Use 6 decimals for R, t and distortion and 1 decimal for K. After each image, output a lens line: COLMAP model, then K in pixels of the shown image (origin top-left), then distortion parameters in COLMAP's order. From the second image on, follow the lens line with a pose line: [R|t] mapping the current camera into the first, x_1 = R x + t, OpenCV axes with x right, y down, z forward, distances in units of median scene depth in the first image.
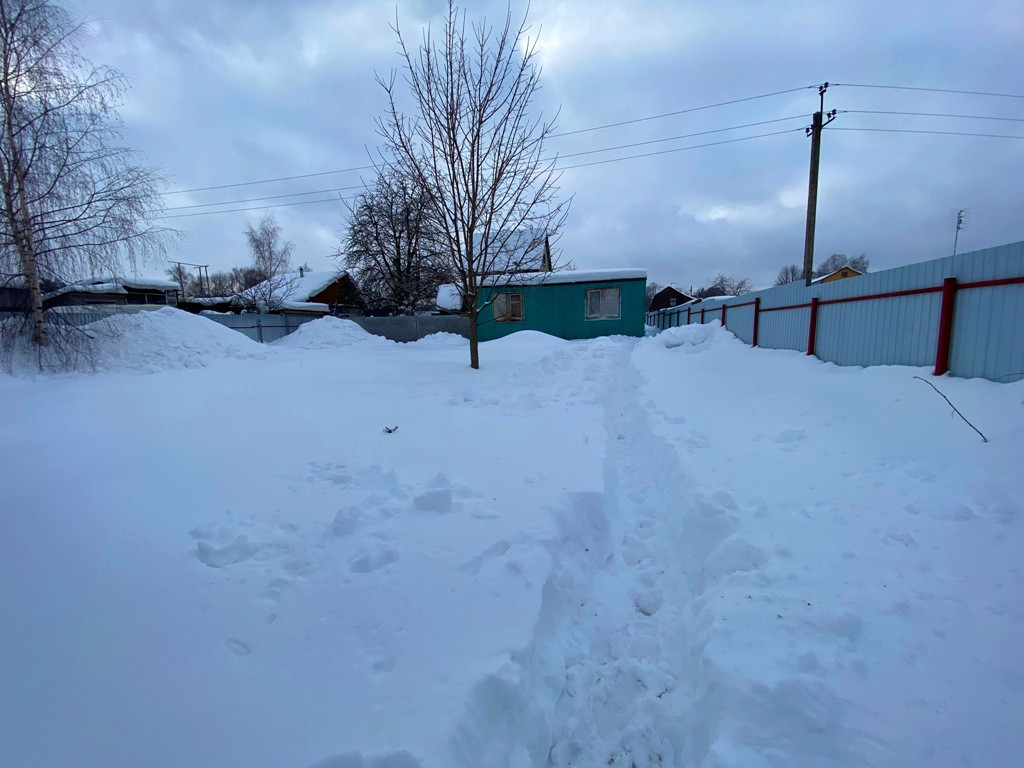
lens RADIAL K [[414.3, 0, 512.0], [0, 414.3, 384.0], [0, 0, 1]] dist [0.000237, 0.000006]
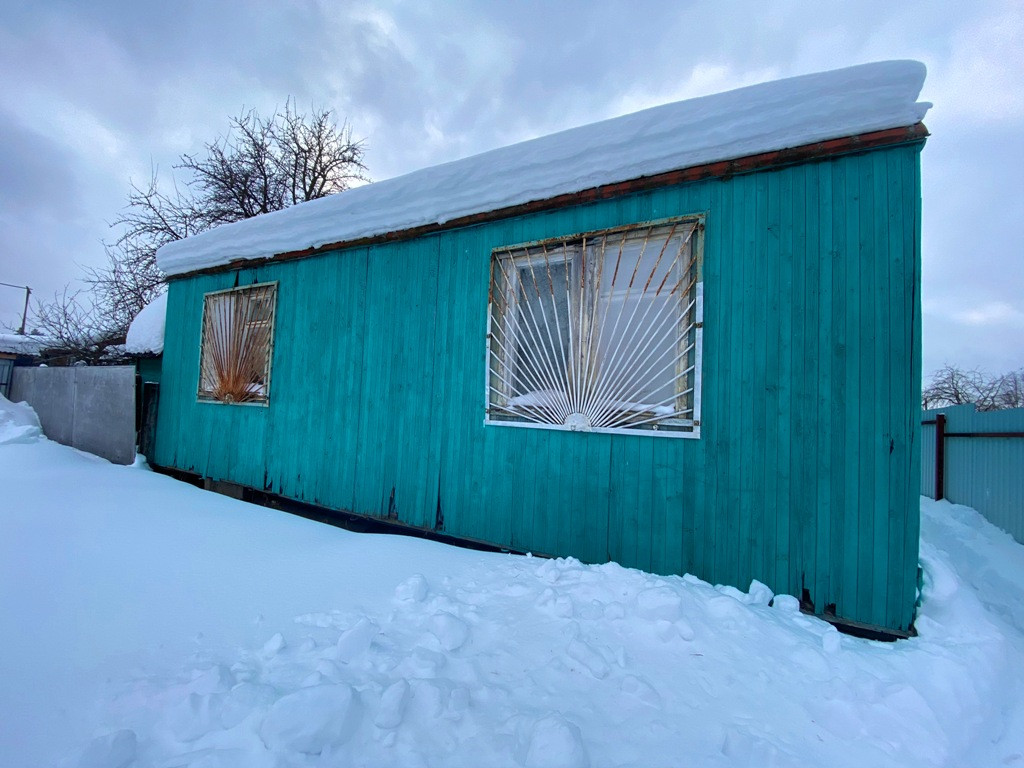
lens RADIAL K [[414.3, 0, 512.0], [0, 414.3, 384.0], [0, 0, 1]] dist [0.000237, 0.000006]
pose [[0.986350, 0.081876, -0.142861, 0.212876], [-0.111510, 0.970520, -0.213676, -0.133102], [0.121155, 0.226690, 0.966402, 0.826106]]
